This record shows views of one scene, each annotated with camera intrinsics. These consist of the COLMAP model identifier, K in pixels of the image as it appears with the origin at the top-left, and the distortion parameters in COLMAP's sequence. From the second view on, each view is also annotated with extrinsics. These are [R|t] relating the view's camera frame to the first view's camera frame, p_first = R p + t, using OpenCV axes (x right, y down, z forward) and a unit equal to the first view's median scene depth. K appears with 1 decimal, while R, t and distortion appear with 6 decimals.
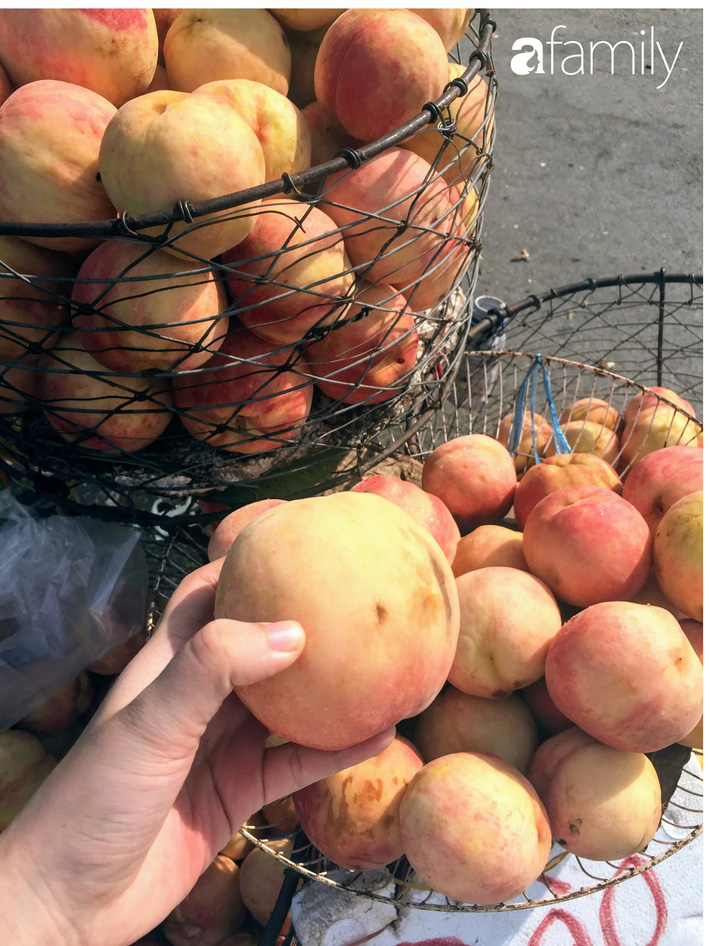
lens RADIAL K [[813.5, 0, 358.6], [0, 813.5, 469.0], [0, 0, 1]] dist [0.062496, -0.070832]
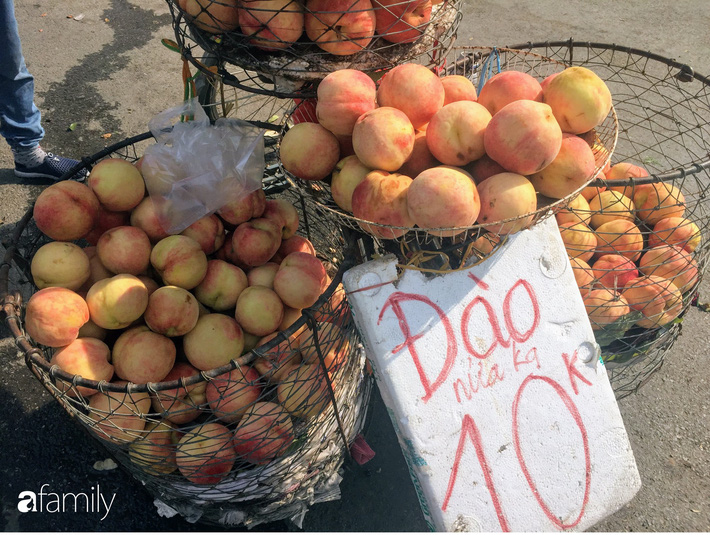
lens RADIAL K [[610.5, 0, 350.3], [0, 610.5, 266.3], [0, 0, 1]] dist [0.062496, -0.070832]
pose [[0.995882, 0.088346, -0.020335, -0.042587], [-0.089585, 0.993417, -0.071399, 0.691001], [0.013893, 0.072926, 0.997241, -0.490299]]
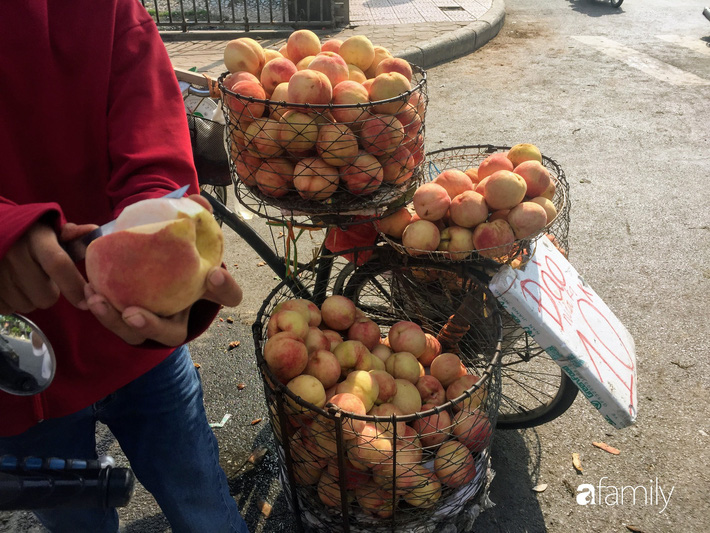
lens RADIAL K [[610.5, 0, 356.5], [0, 610.5, 263.2], [0, 0, 1]] dist [0.062496, -0.070832]
pose [[0.795525, -0.302382, 0.525076, -1.912690], [0.467913, 0.857148, -0.215303, 0.808173], [-0.384964, 0.416968, 0.823371, -0.898146]]
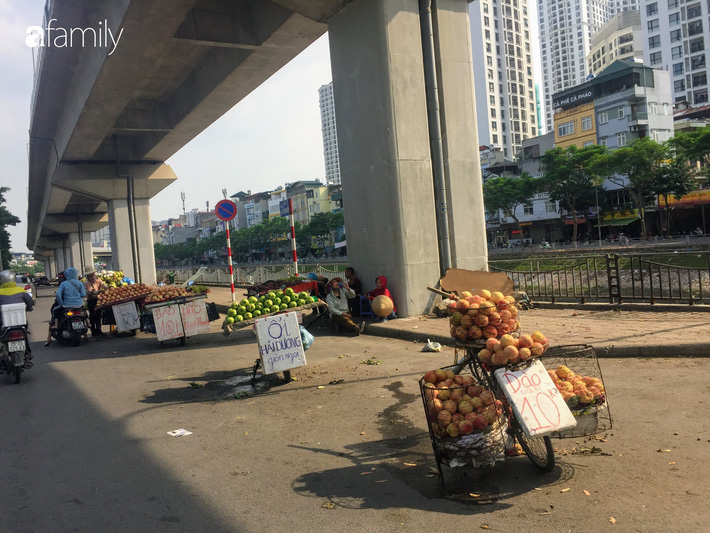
lens RADIAL K [[610.5, 0, 356.6], [0, 610.5, 264.7], [0, 0, 1]] dist [0.062496, -0.070832]
pose [[0.948561, -0.067935, -0.309220, 0.739030], [-0.179793, 0.688335, -0.702758, 5.400377], [0.260589, 0.722205, 0.640714, -5.276113]]
